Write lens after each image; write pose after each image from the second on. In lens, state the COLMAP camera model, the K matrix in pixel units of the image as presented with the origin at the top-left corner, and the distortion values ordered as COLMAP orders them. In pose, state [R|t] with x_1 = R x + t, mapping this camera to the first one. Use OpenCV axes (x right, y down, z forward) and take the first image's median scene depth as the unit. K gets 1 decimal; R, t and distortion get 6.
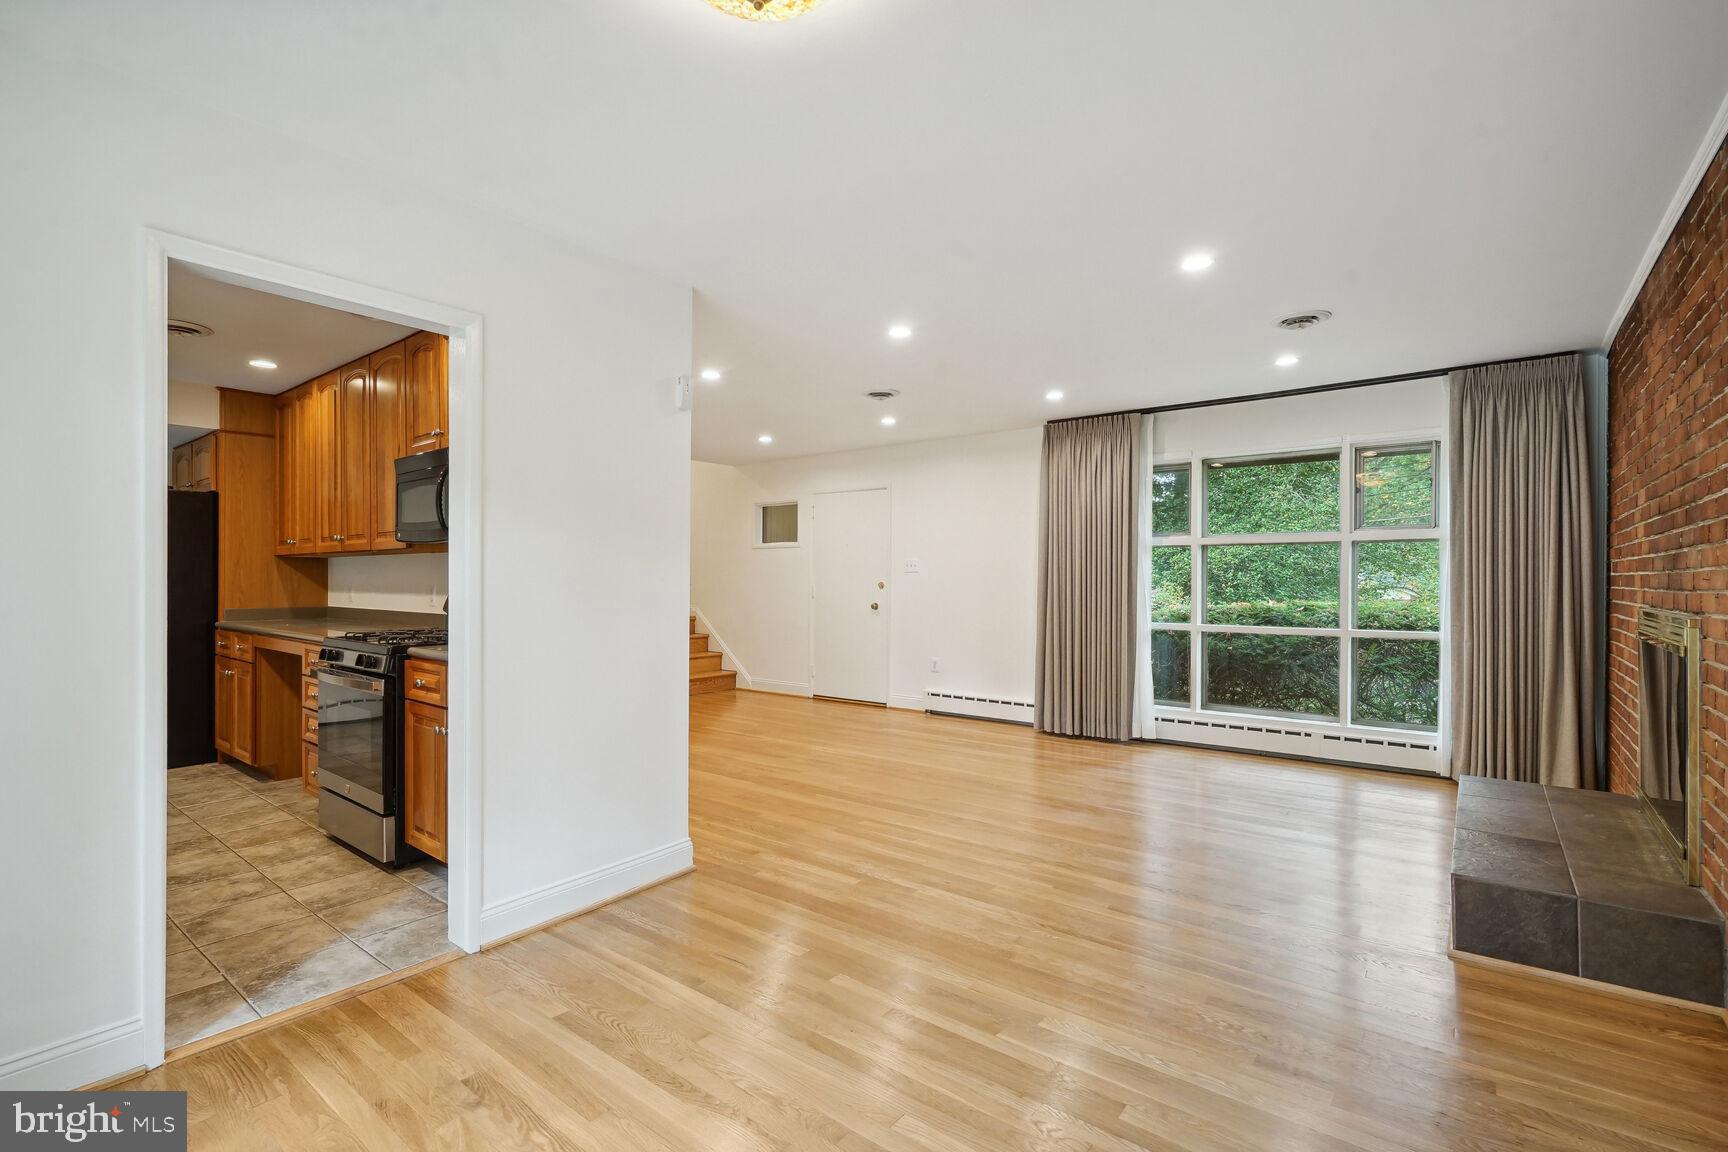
lens RADIAL K [[797.7, 0, 867.4], [0, 797.7, 576.0], [0, 0, 1]] dist [-0.017123, 0.002518]
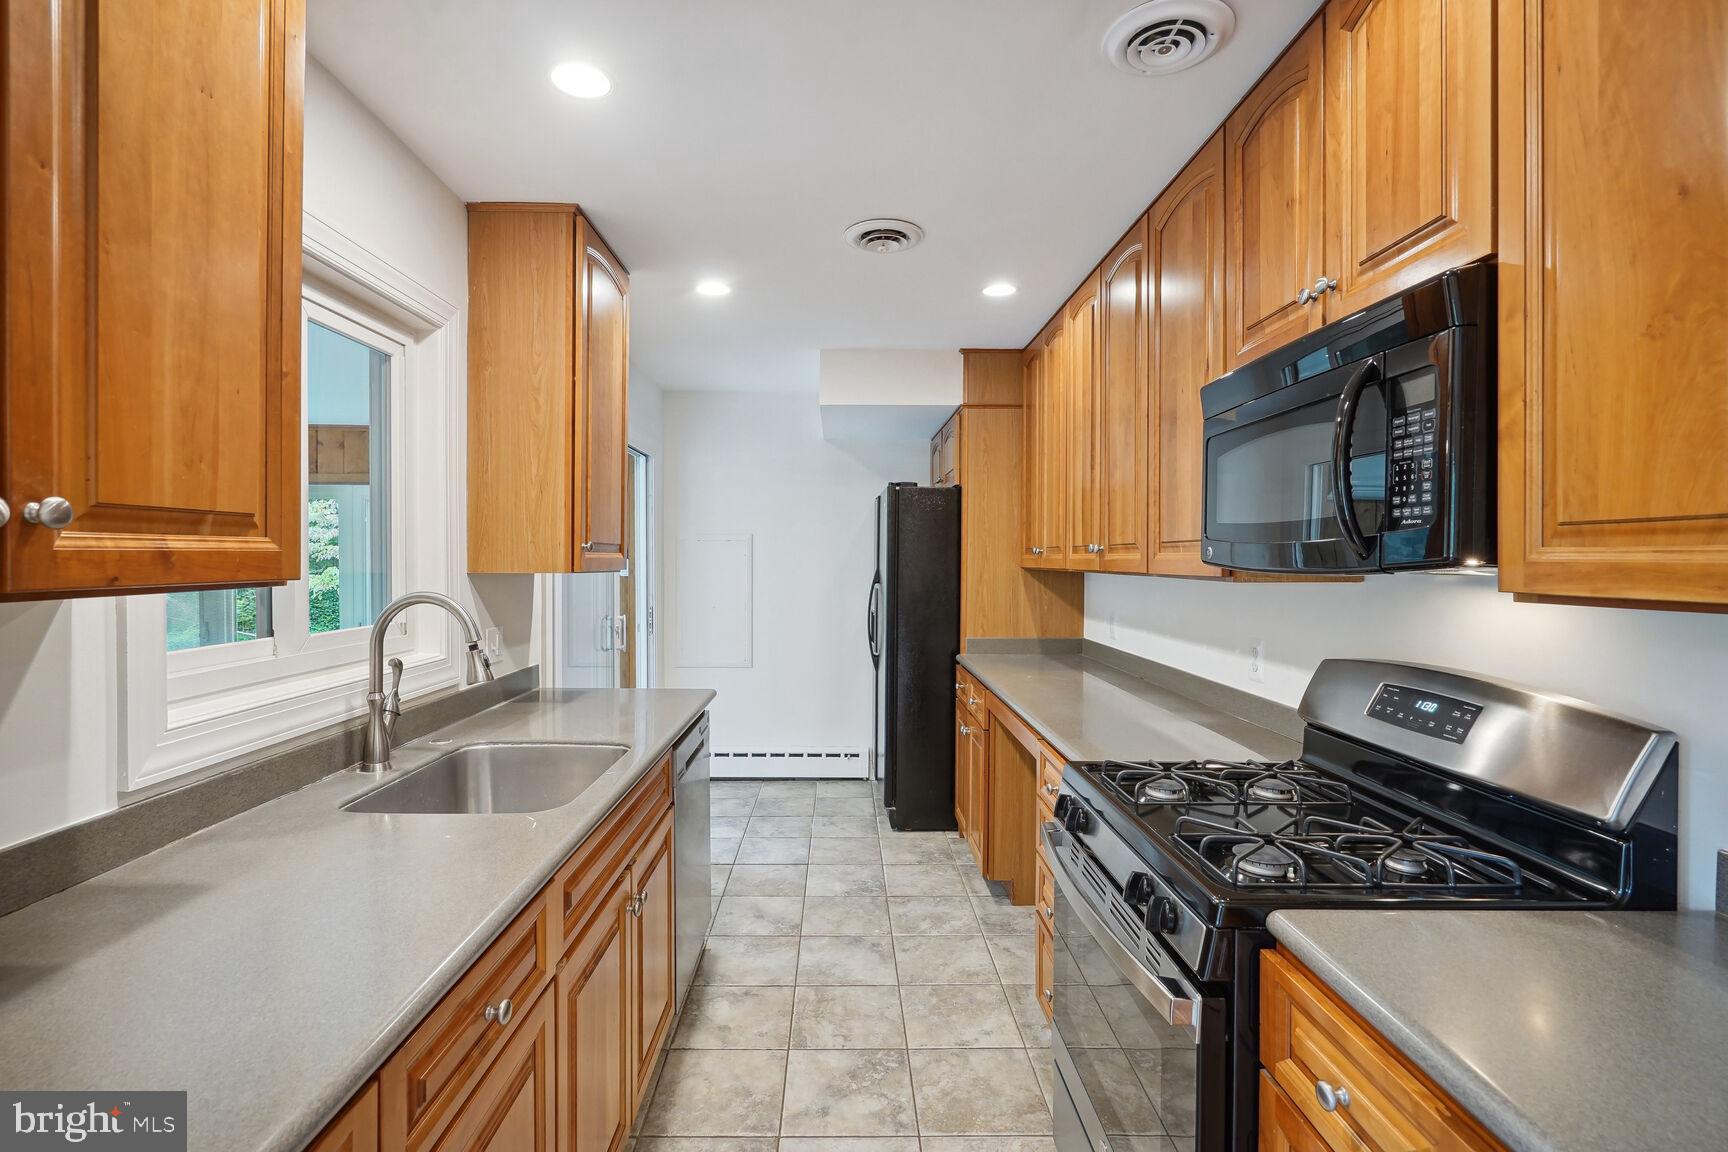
lens RADIAL K [[797.7, 0, 864.2], [0, 797.7, 566.8], [0, 0, 1]] dist [-0.017123, 0.002518]
pose [[0.639571, 0.012581, -0.768629, -0.288770], [-0.004740, 0.999912, 0.012422, -0.037403], [0.768717, -0.004301, 0.639574, 0.436437]]
